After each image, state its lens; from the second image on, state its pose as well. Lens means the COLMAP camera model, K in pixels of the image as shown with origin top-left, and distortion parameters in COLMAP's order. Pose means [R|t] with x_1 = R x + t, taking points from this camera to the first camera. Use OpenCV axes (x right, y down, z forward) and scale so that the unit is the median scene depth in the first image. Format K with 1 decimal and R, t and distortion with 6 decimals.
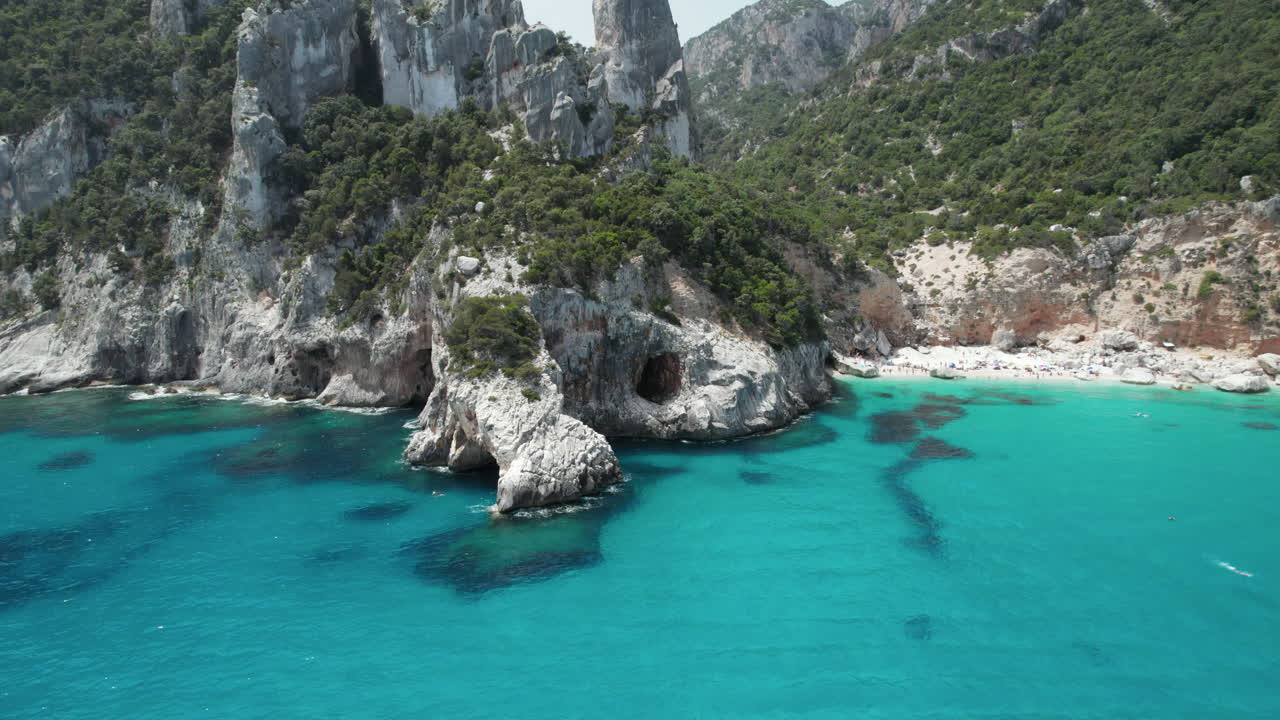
lens RADIAL K [[815.5, 0, 634.0], [0, 815.5, 363.8], [0, 0, 1]] dist [-0.084899, 0.078867]
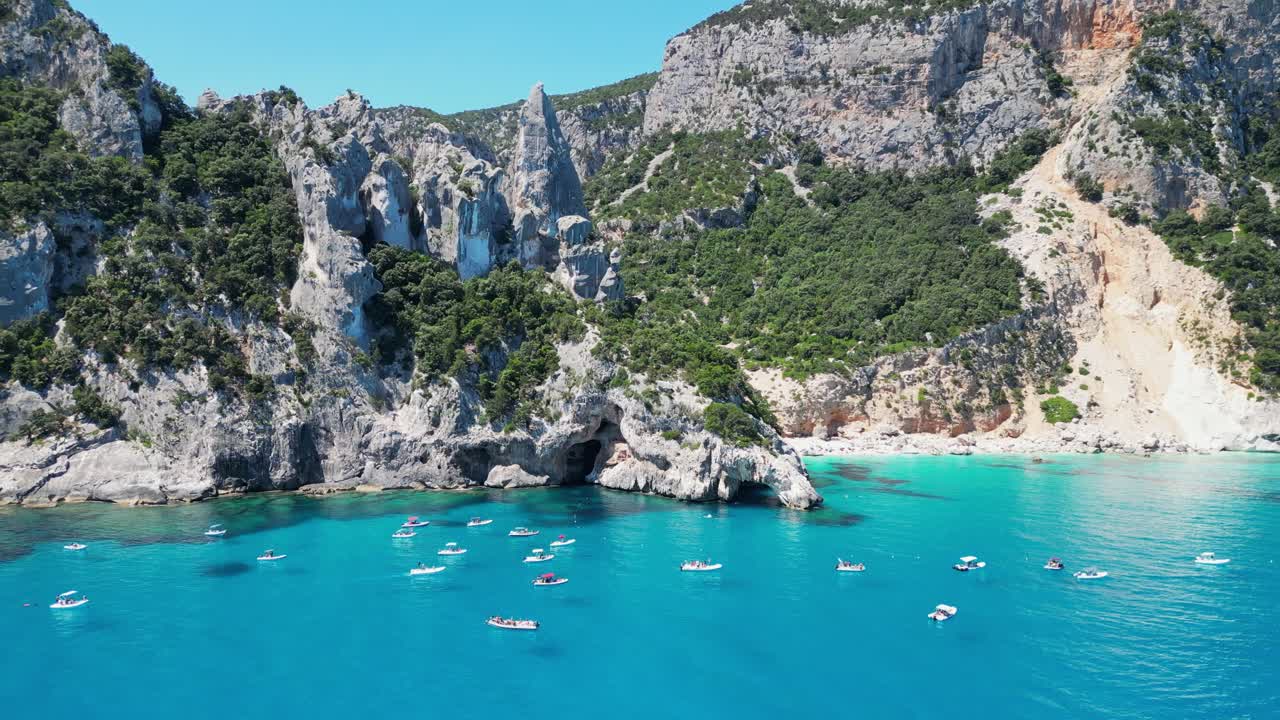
lens RADIAL K [[938.7, 0, 639.5], [0, 938.7, 363.3], [0, 0, 1]] dist [0.089441, -0.100117]
pose [[0.853910, 0.012742, 0.520265, -0.813061], [0.060652, 0.990451, -0.123804, 0.042782], [-0.516875, 0.137273, 0.844983, -0.383841]]
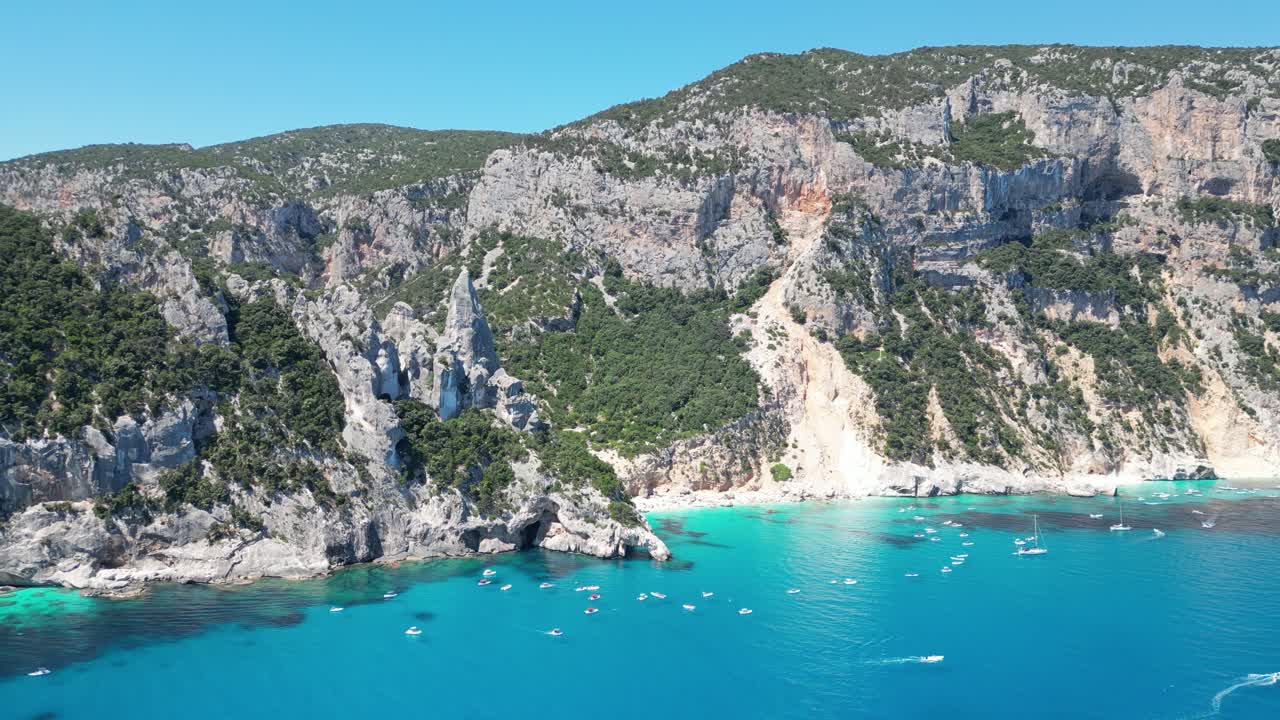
lens RADIAL K [[929.9, 0, 634.7], [0, 929.9, 365.6], [0, 0, 1]] dist [0.122925, -0.181783]
pose [[0.687911, 0.004920, 0.725778, -1.680177], [0.088357, 0.991972, -0.090471, -0.168017], [-0.720397, 0.126364, 0.681954, -0.999476]]
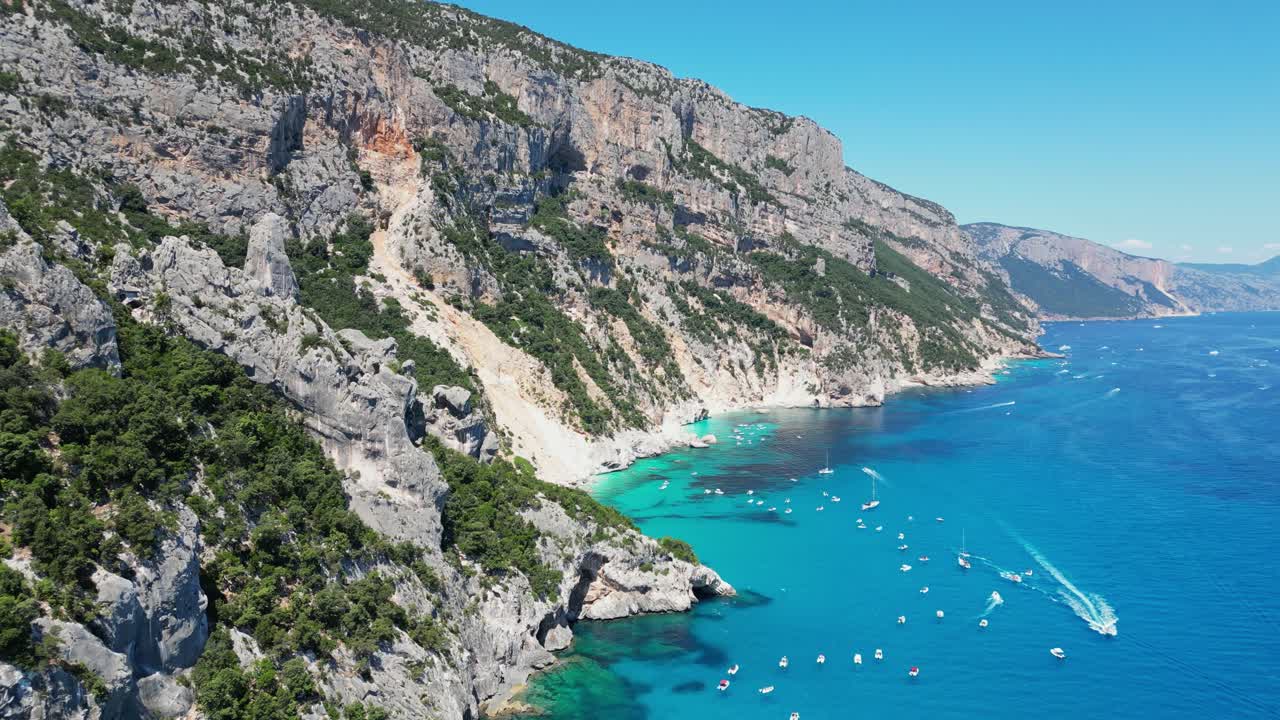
lens RADIAL K [[938.7, 0, 639.5], [0, 938.7, 363.3], [0, 0, 1]] dist [0.089441, -0.100117]
pose [[-0.148256, -0.057670, 0.987266, -1.819715], [0.136618, 0.987532, 0.078202, -0.519383], [-0.979467, 0.146473, -0.138528, 0.834786]]
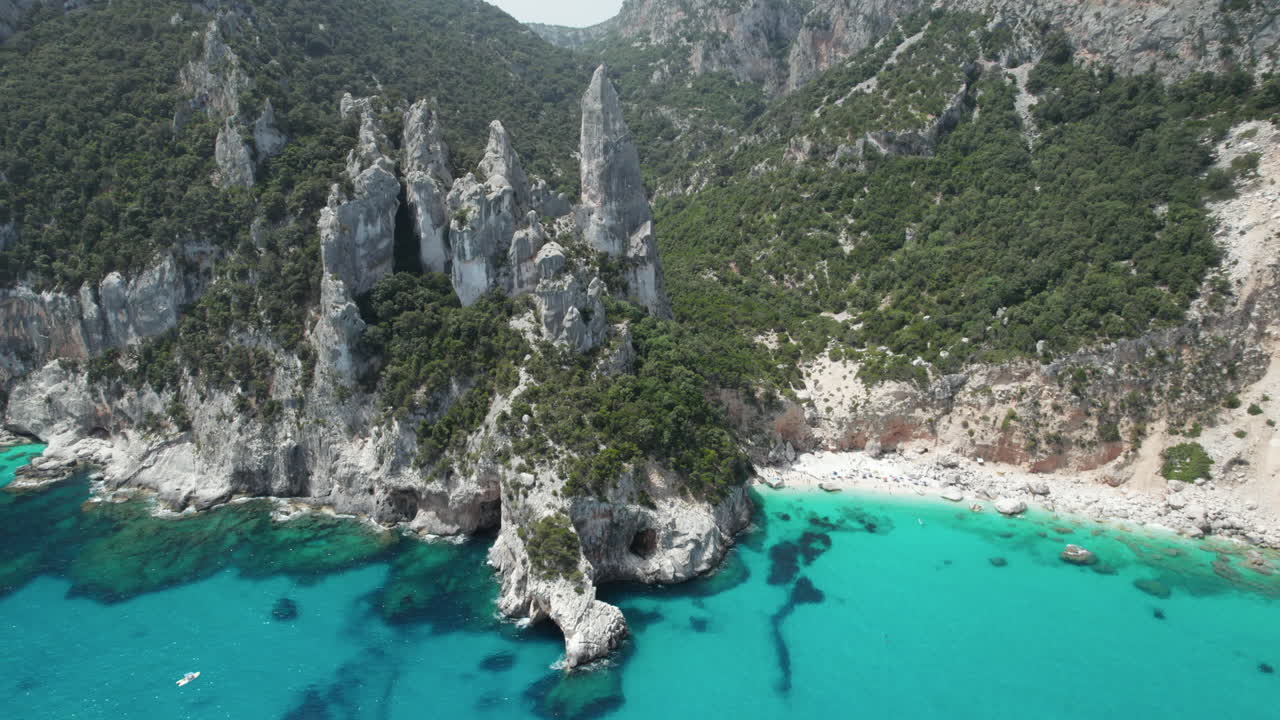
lens RADIAL K [[809.5, 0, 635.3], [0, 809.5, 365.6], [0, 0, 1]] dist [-0.049609, 0.002670]
pose [[0.997458, 0.001705, 0.071240, -0.068685], [-0.010383, 0.992523, 0.121619, -0.360057], [-0.070500, -0.122049, 0.990017, -0.387918]]
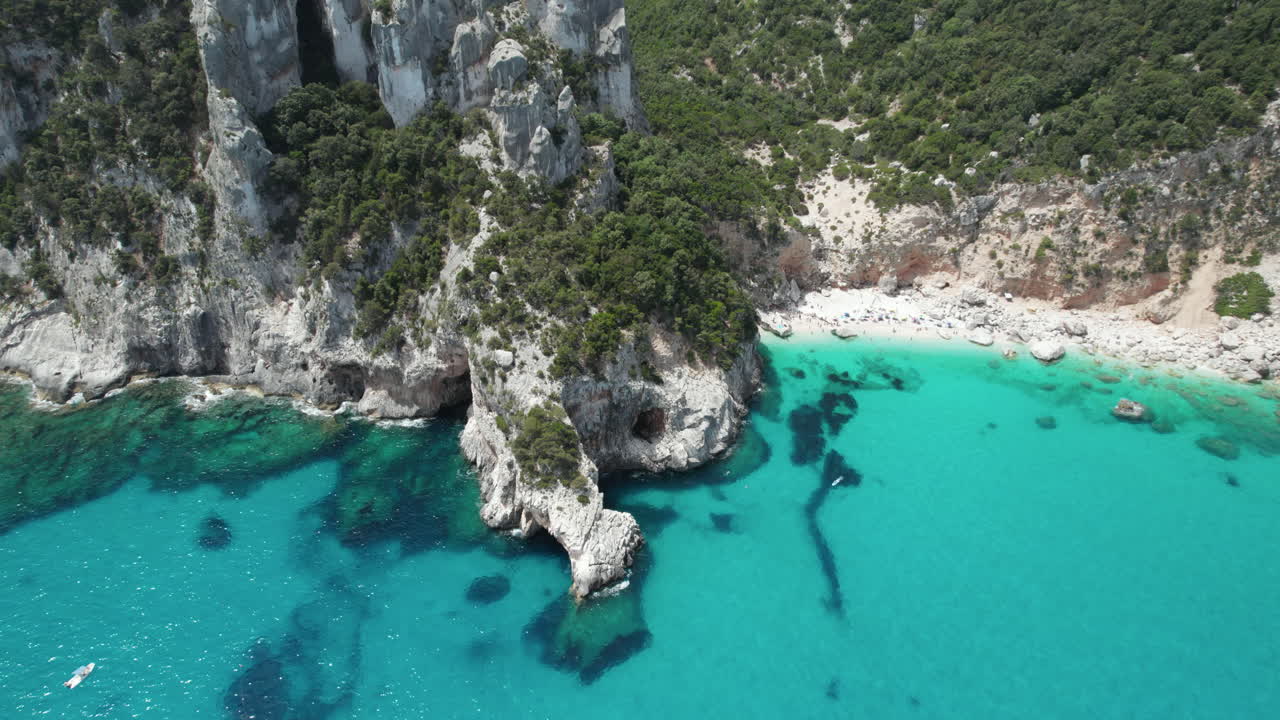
lens RADIAL K [[815.5, 0, 634.0], [0, 815.5, 363.8], [0, 0, 1]] dist [-0.084899, 0.078867]
pose [[0.988051, -0.057253, 0.143097, -0.122494], [0.002573, 0.934443, 0.356102, -0.376884], [-0.154104, -0.351479, 0.923425, -0.150496]]
